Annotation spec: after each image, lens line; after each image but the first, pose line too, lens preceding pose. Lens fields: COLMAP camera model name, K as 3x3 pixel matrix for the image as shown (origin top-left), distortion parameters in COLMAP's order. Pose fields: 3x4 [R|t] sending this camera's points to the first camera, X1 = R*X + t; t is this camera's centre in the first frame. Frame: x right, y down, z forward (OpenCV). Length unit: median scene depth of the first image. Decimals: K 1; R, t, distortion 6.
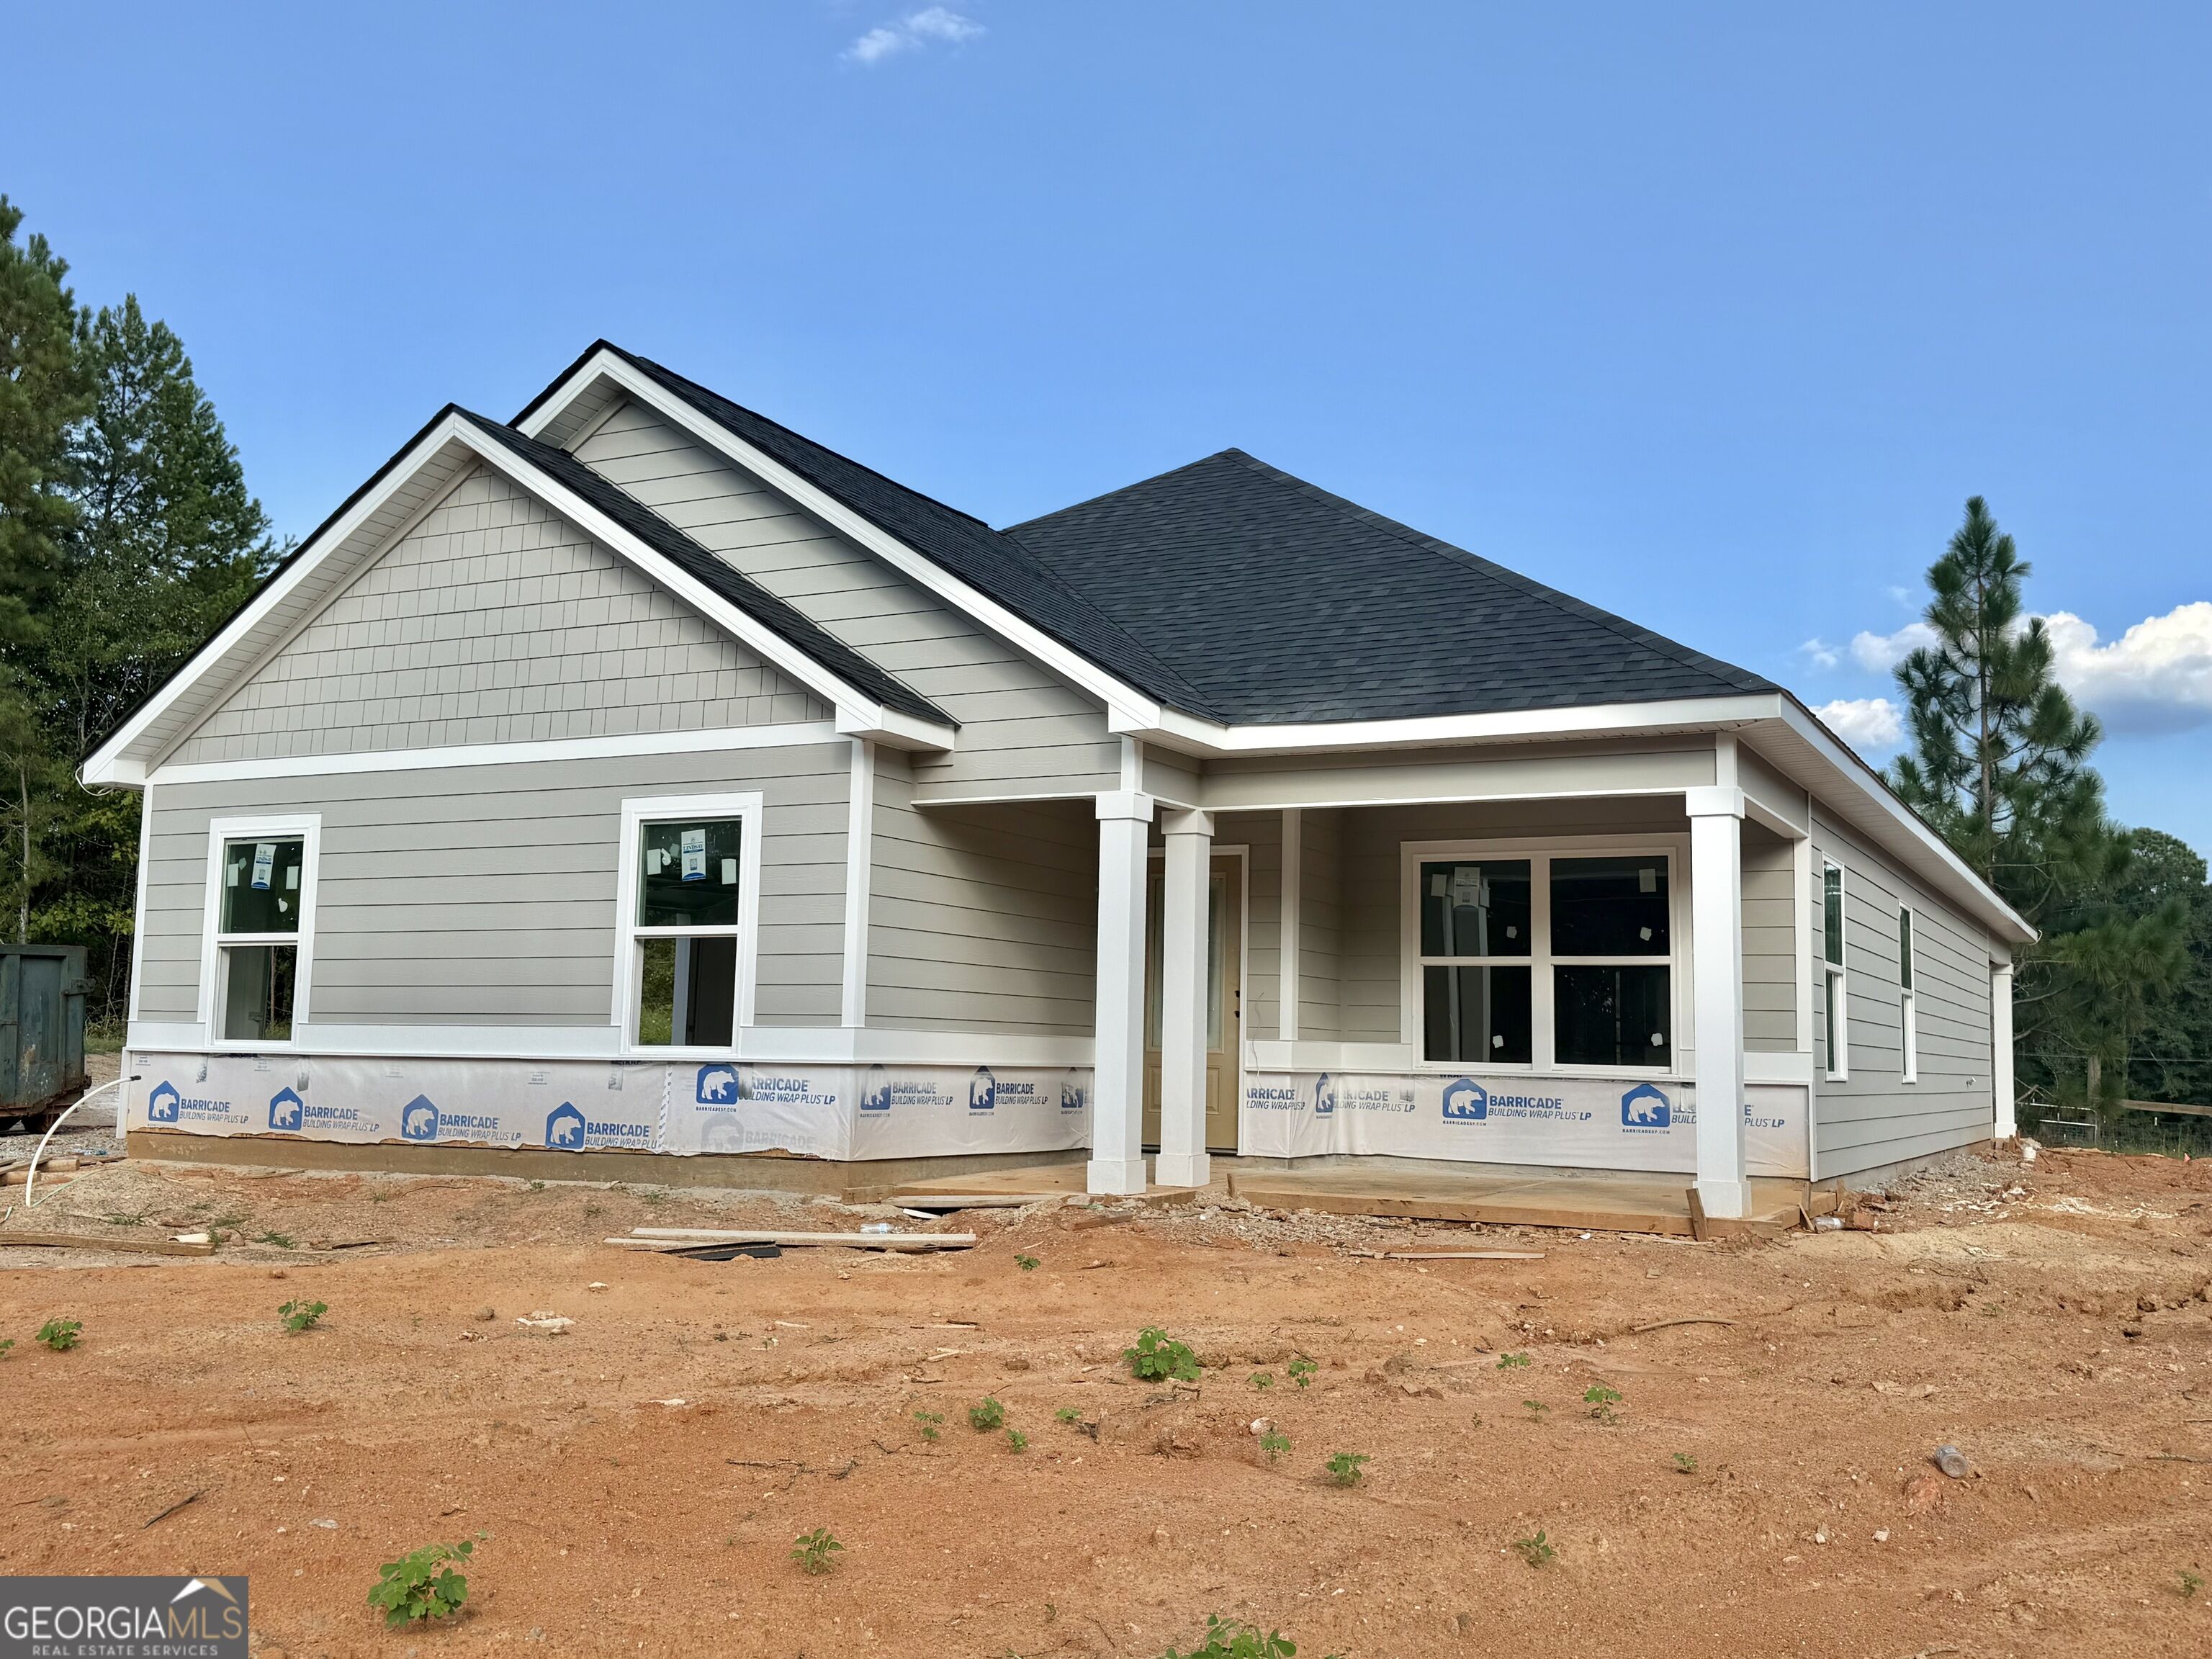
lens RADIAL K [[2044.5, 0, 1104.7], [0, 2044.5, 812.1], [0, 0, 1]] dist [0.099961, 0.000000]
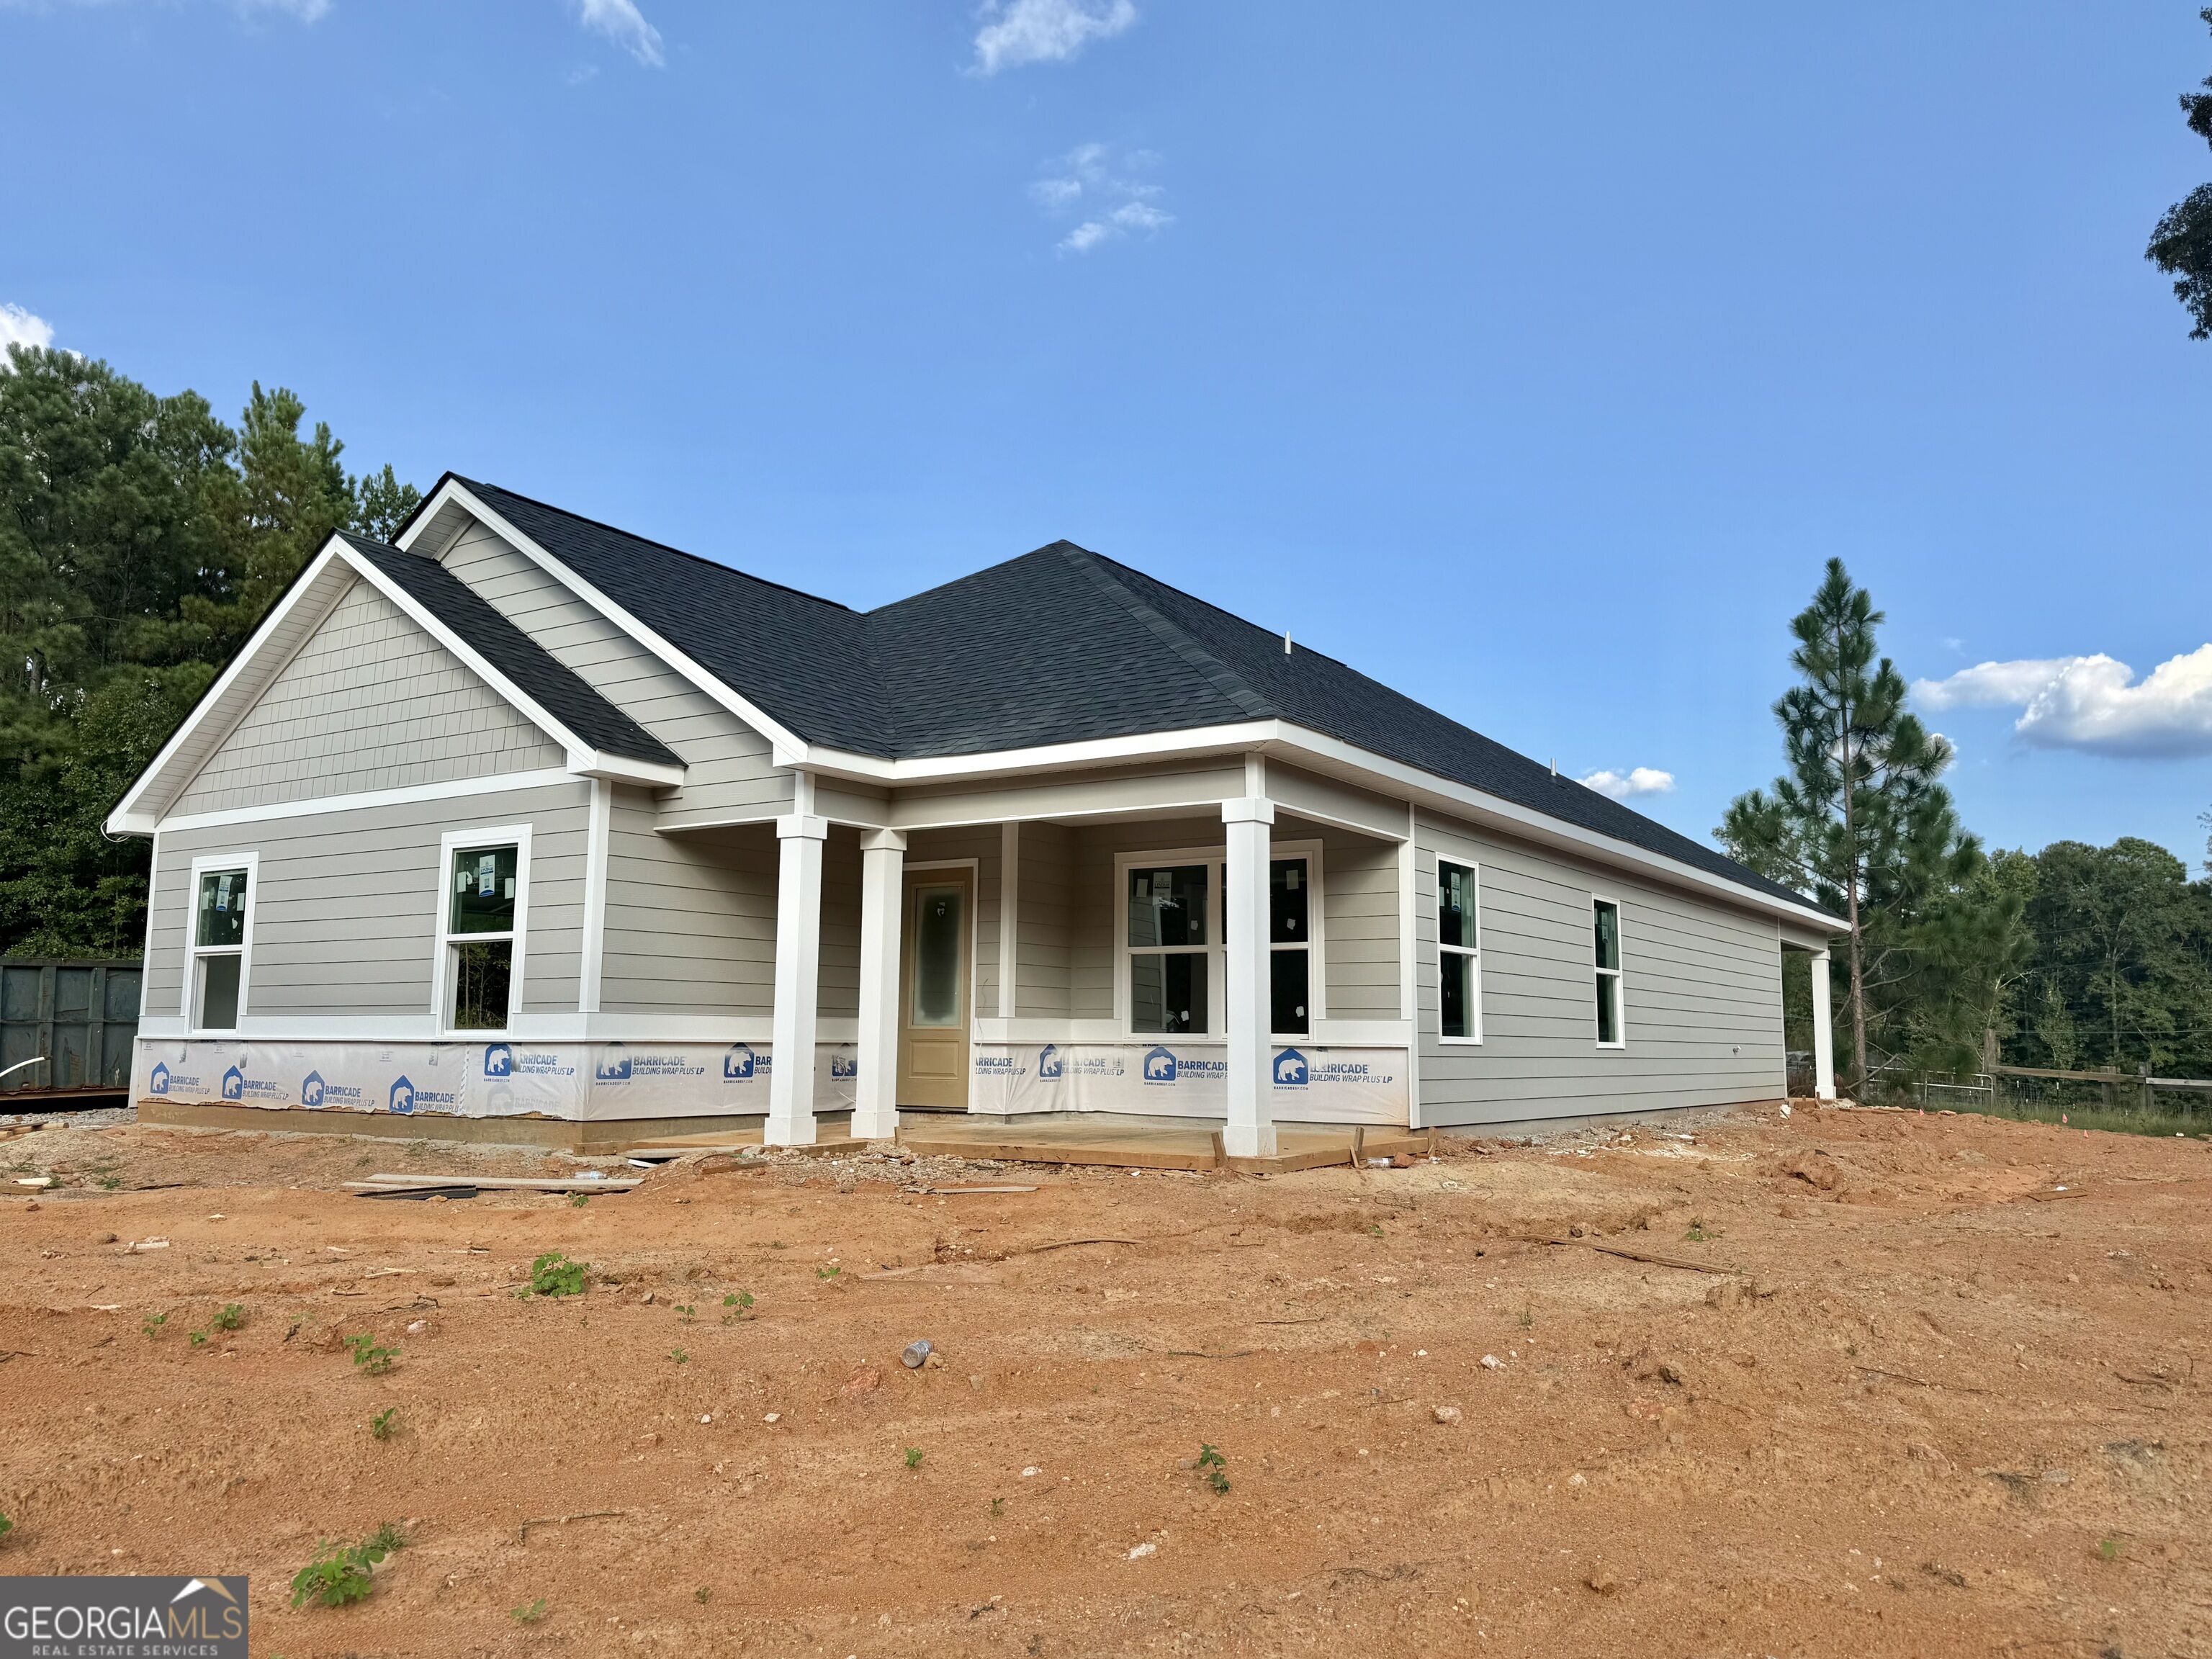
lens RADIAL K [[1646.6, 0, 1119.8], [0, 1646.6, 809.1], [0, 0, 1]] dist [0.081307, -0.034403]
pose [[0.994206, -0.025761, -0.104357, 0.261920], [0.023376, 0.999438, -0.024014, 0.012334], [0.104917, 0.021435, 0.994250, 0.028561]]
